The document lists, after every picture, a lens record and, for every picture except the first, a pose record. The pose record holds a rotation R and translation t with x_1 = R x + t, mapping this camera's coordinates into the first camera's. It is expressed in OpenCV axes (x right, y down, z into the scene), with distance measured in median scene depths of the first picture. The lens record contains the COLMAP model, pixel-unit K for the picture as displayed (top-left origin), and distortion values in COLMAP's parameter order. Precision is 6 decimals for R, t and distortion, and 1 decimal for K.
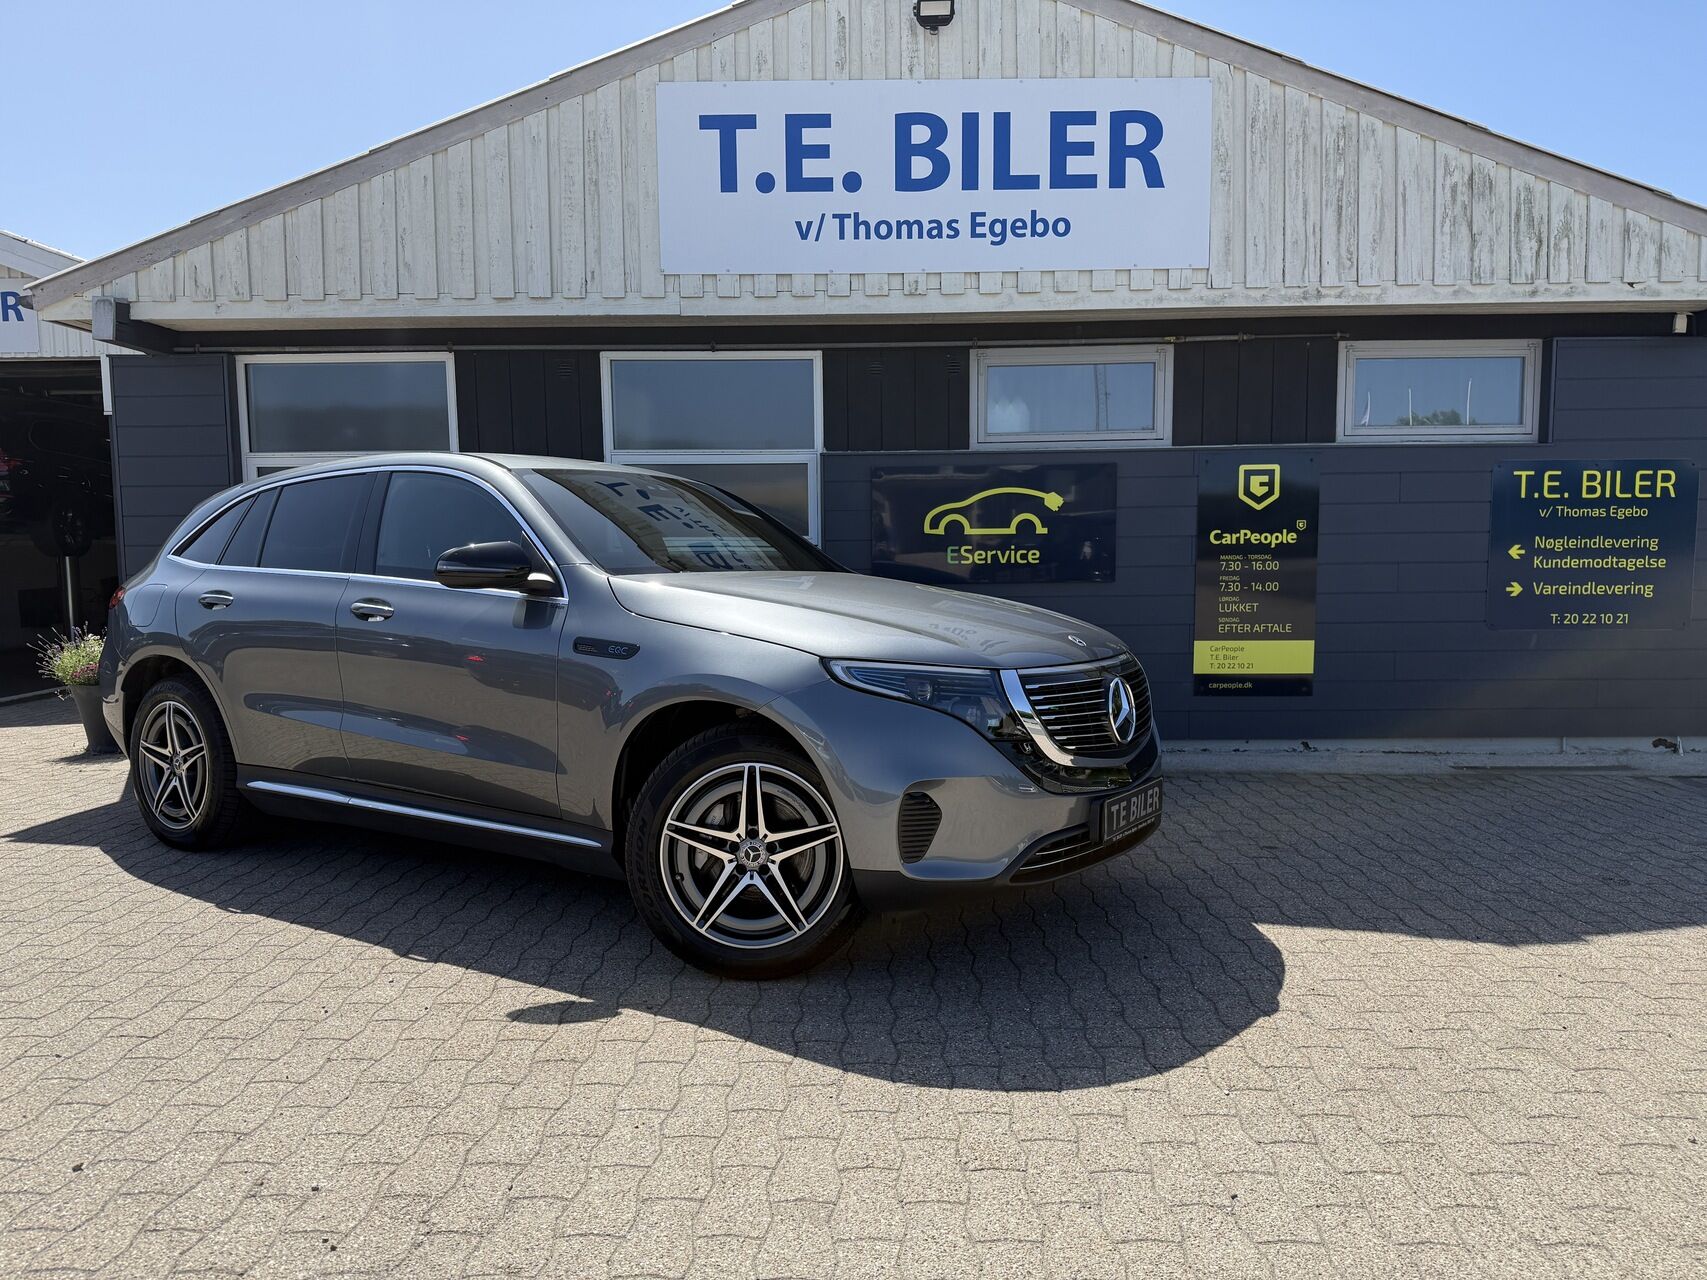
lens RADIAL K [[1212.4, 0, 848.6], [0, 1212.4, 648.0], [0, 0, 1]] dist [0.017364, -0.031336]
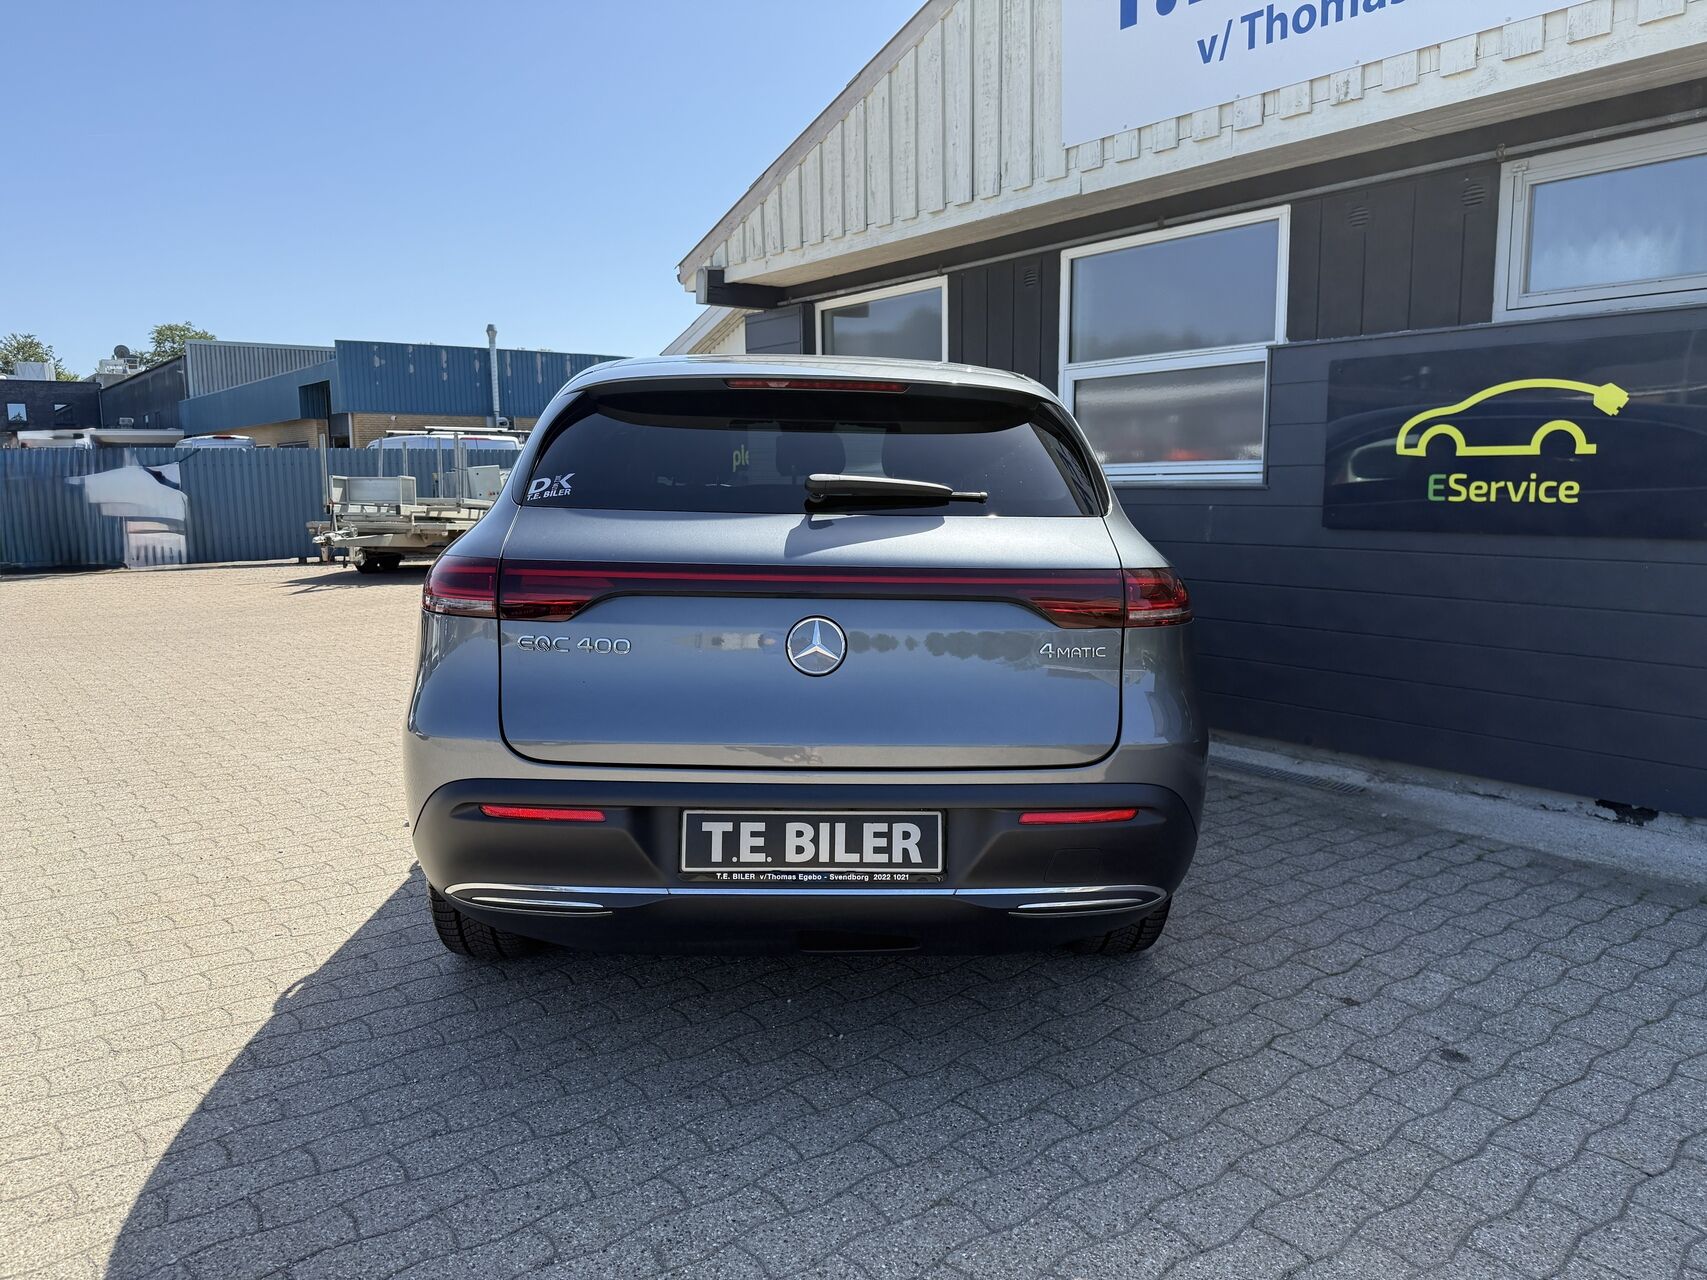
lens RADIAL K [[1212.4, 0, 850.6], [0, 1212.4, 635.4], [0, 0, 1]] dist [0.017364, -0.031336]
pose [[0.618404, 0.103041, -0.779076, 0.447621], [-0.059687, 0.994662, 0.084177, -0.035774], [0.783590, -0.005555, 0.621253, 0.361532]]
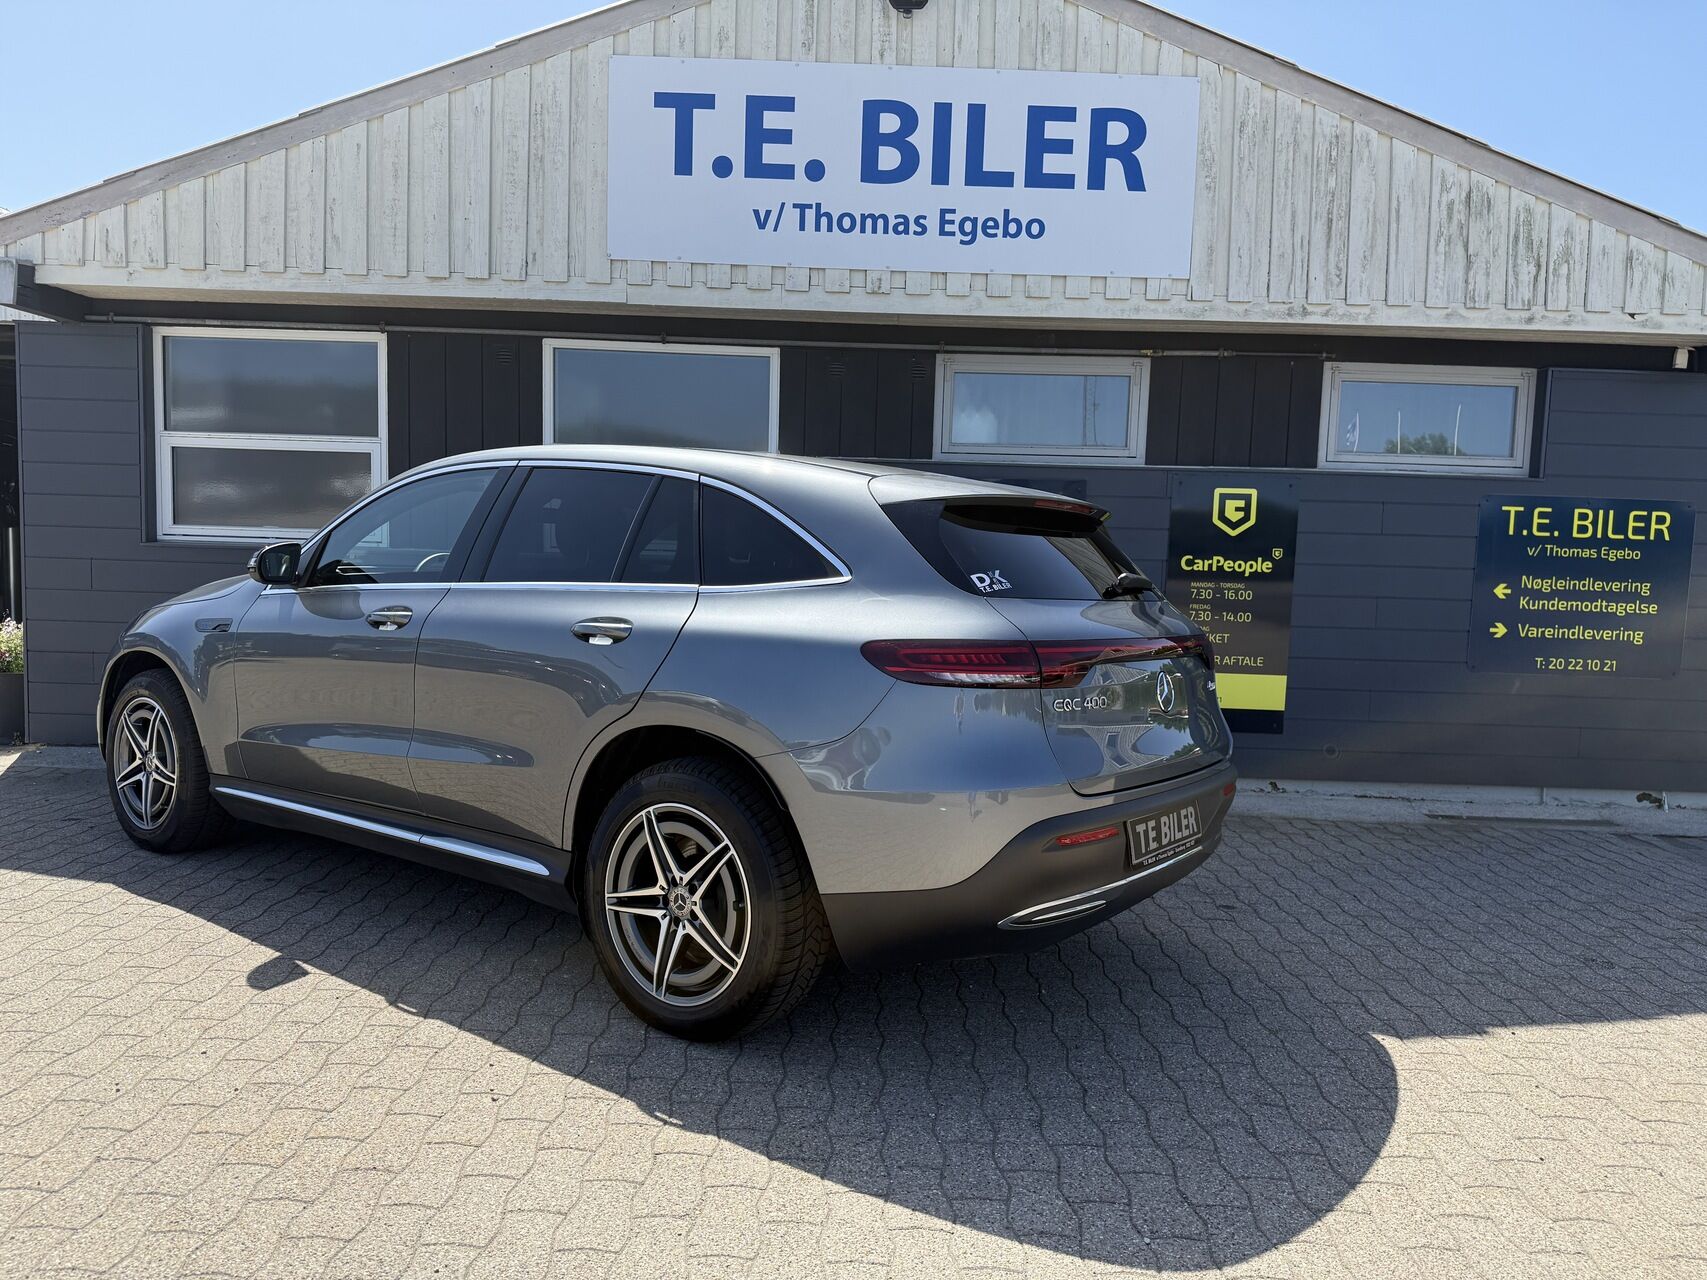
lens RADIAL K [[1212.4, 0, 852.3], [0, 1212.4, 636.9], [0, 0, 1]] dist [0.017364, -0.031336]
pose [[0.999102, 0.039412, 0.015562, 0.031195], [-0.039299, 0.999199, -0.007512, -0.017507], [-0.015845, 0.006894, 0.999851, 0.063073]]
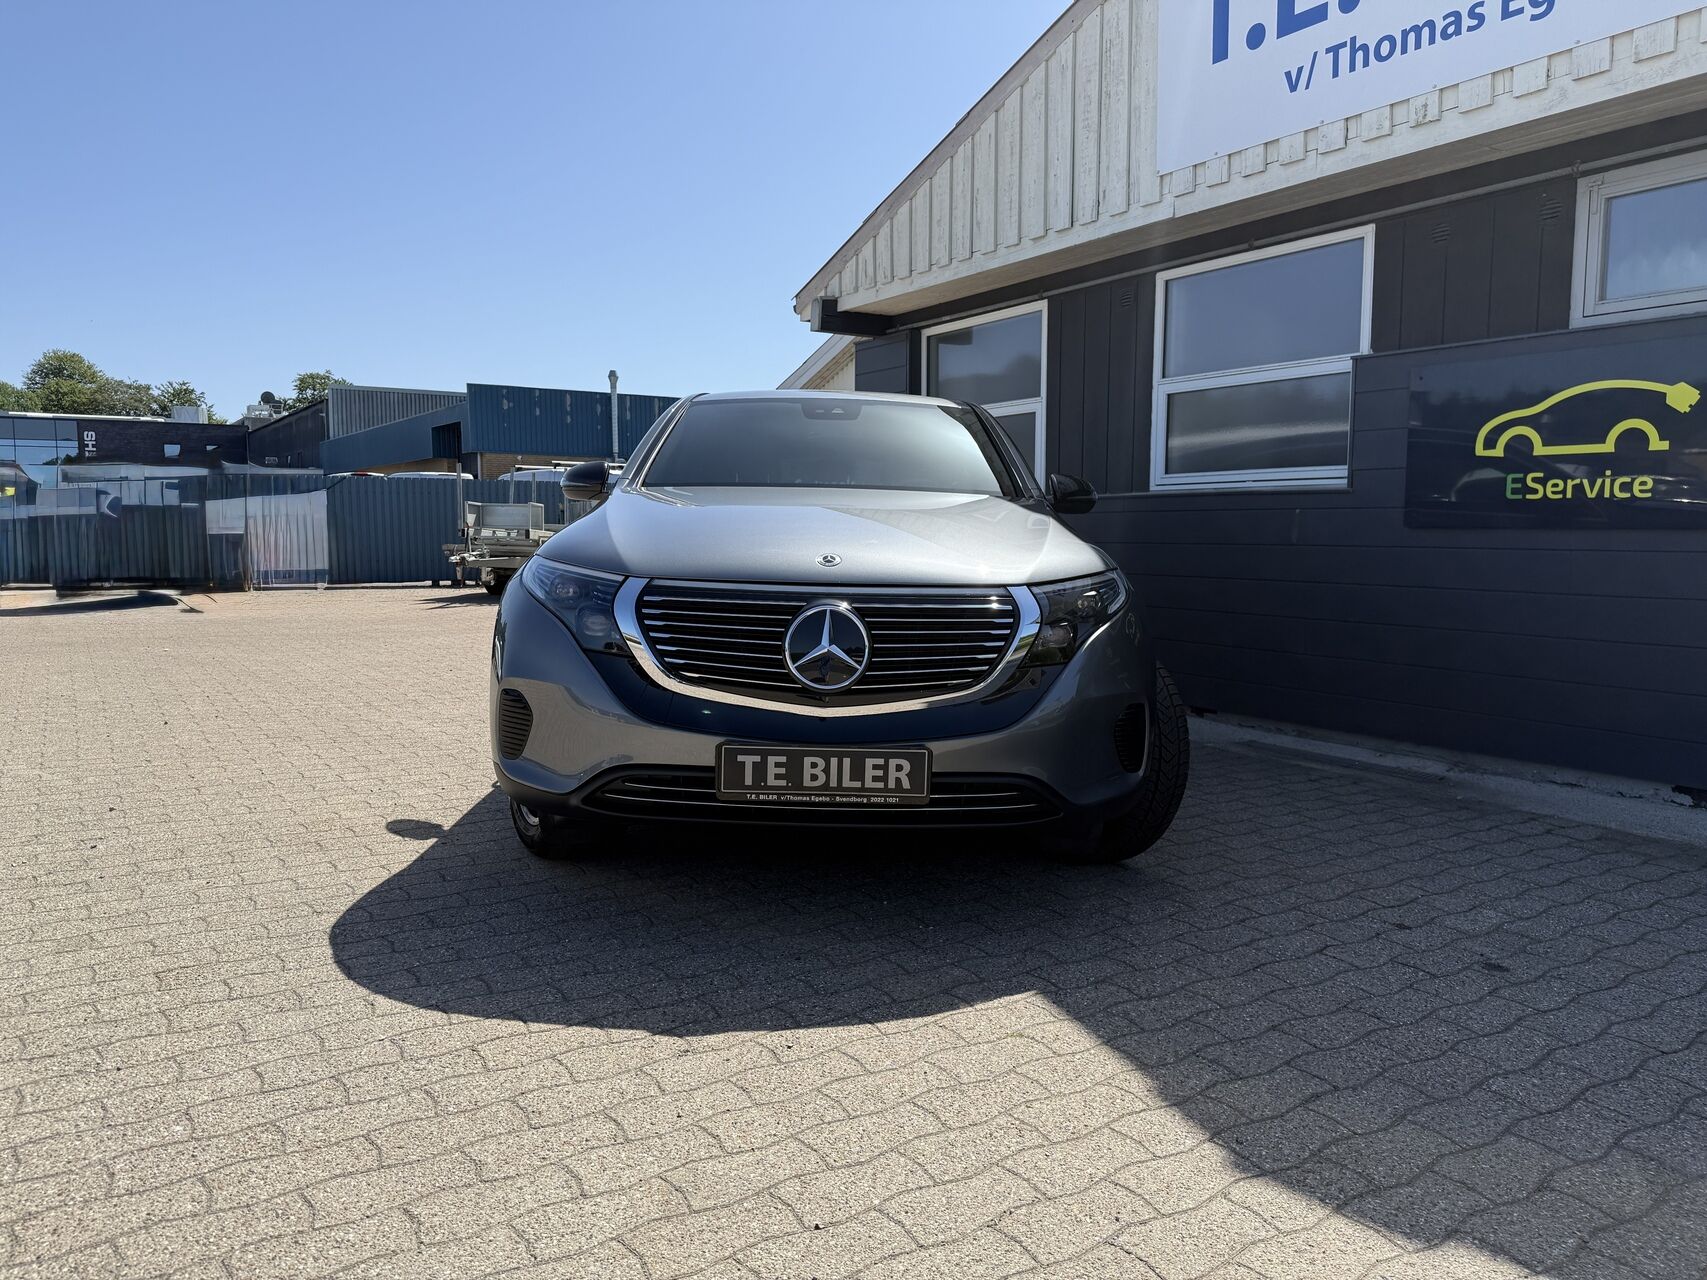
lens RADIAL K [[1212.4, 0, 846.8], [0, 1212.4, 639.2], [0, 0, 1]] dist [0.017364, -0.031336]
pose [[0.546510, 0.085047, -0.833123, 0.500606], [-0.074527, 0.995822, 0.052768, 0.002190], [0.834130, 0.033252, 0.550564, 0.326336]]
